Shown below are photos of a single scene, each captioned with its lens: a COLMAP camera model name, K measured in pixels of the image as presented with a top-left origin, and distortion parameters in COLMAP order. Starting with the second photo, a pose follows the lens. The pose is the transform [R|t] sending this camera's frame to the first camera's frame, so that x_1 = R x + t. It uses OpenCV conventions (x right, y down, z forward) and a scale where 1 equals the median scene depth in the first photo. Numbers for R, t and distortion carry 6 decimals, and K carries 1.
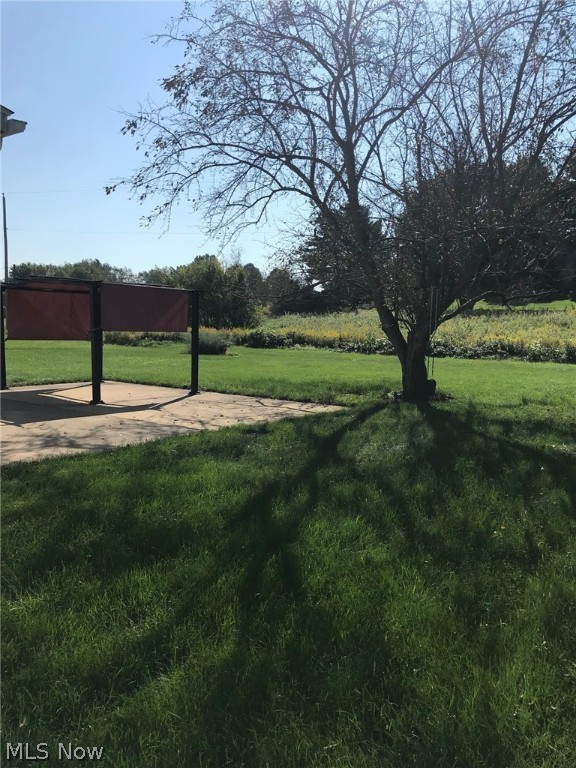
lens RADIAL K [[633.2, 0, 292.9], [0, 633.2, 383.7], [0, 0, 1]] dist [0.032256, -0.023015]
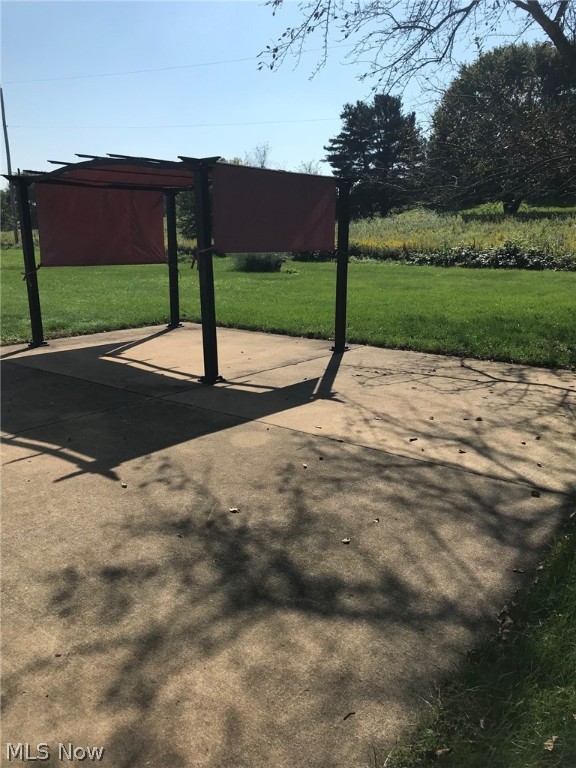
lens RADIAL K [[623.1, 0, 288.0], [0, 623.1, 384.0], [0, 0, 1]] dist [0.004608, 0.002323]
pose [[0.999773, -0.015443, -0.014683, -0.083108], [0.017407, 0.989319, 0.144721, -0.017000], [0.012292, -0.144944, 0.989363, 0.158045]]
